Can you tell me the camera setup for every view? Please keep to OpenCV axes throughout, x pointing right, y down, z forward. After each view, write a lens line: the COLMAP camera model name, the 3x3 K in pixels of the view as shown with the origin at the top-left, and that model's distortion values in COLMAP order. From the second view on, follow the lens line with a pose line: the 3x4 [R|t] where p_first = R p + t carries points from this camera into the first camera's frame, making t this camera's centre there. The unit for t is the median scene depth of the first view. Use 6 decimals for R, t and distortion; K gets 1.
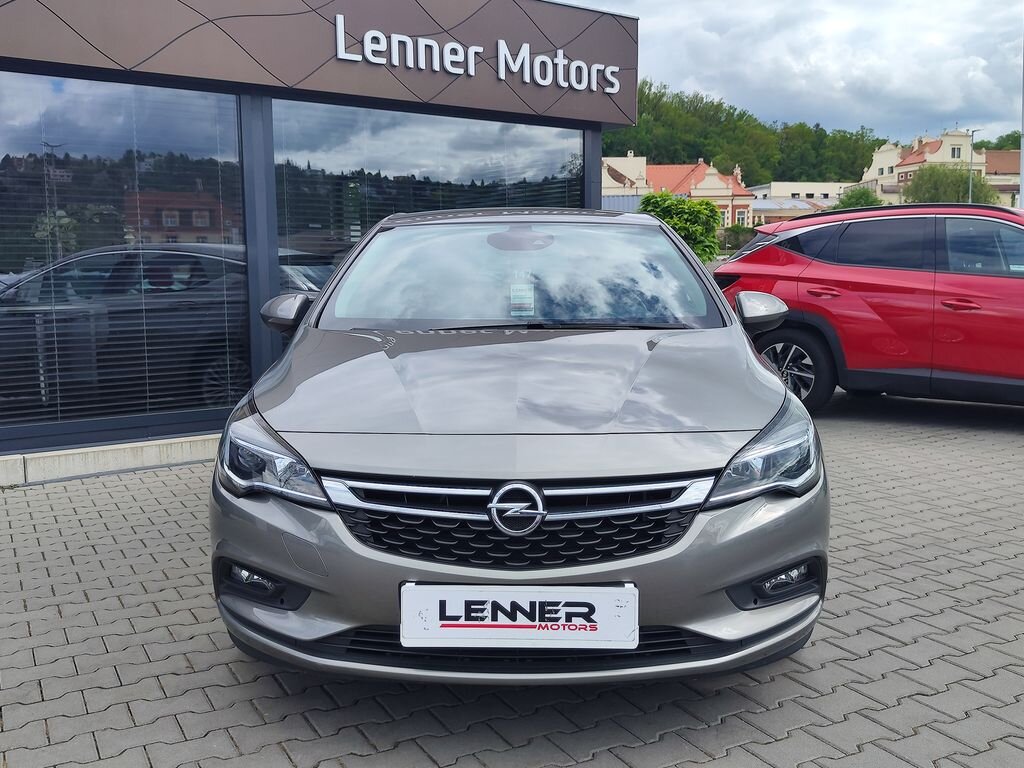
lens RADIAL K [[995.5, 0, 512.0], [0, 995.5, 384.0], [0, 0, 1]] dist [0.007162, -0.012214]
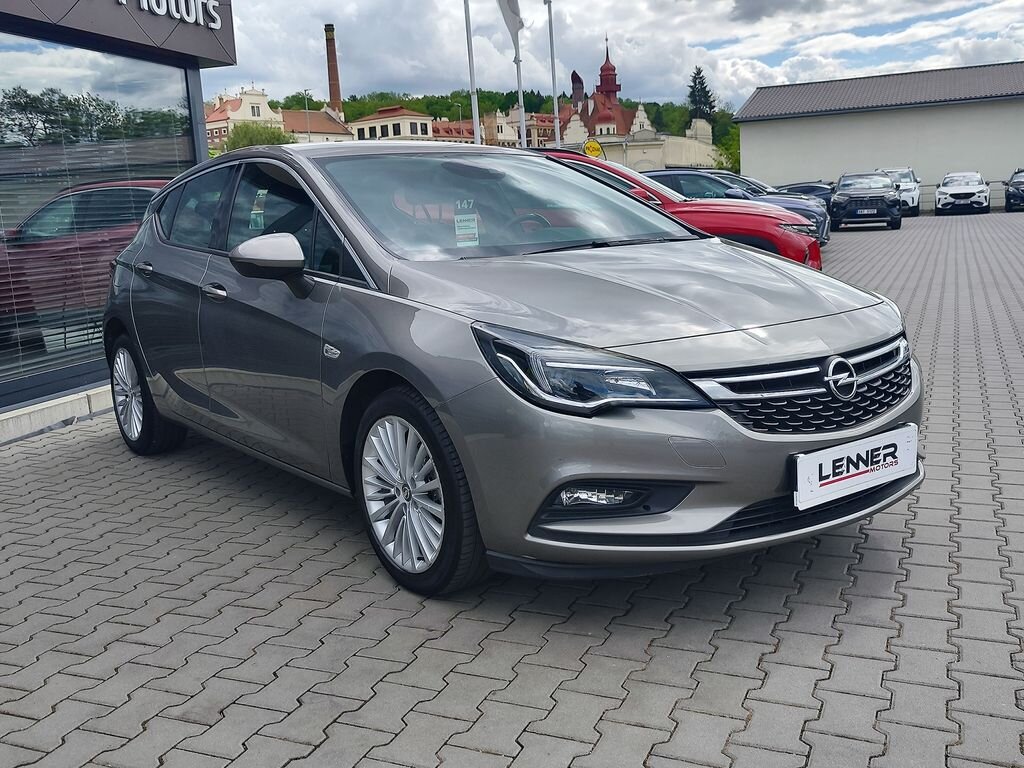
lens RADIAL K [[995.5, 0, 512.0], [0, 995.5, 384.0], [0, 0, 1]] dist [0.007162, -0.012214]
pose [[0.793187, -0.139772, 0.592721, -1.008992], [0.115137, 0.990170, 0.079418, -0.007650], [-0.597995, 0.005251, 0.801483, 0.280357]]
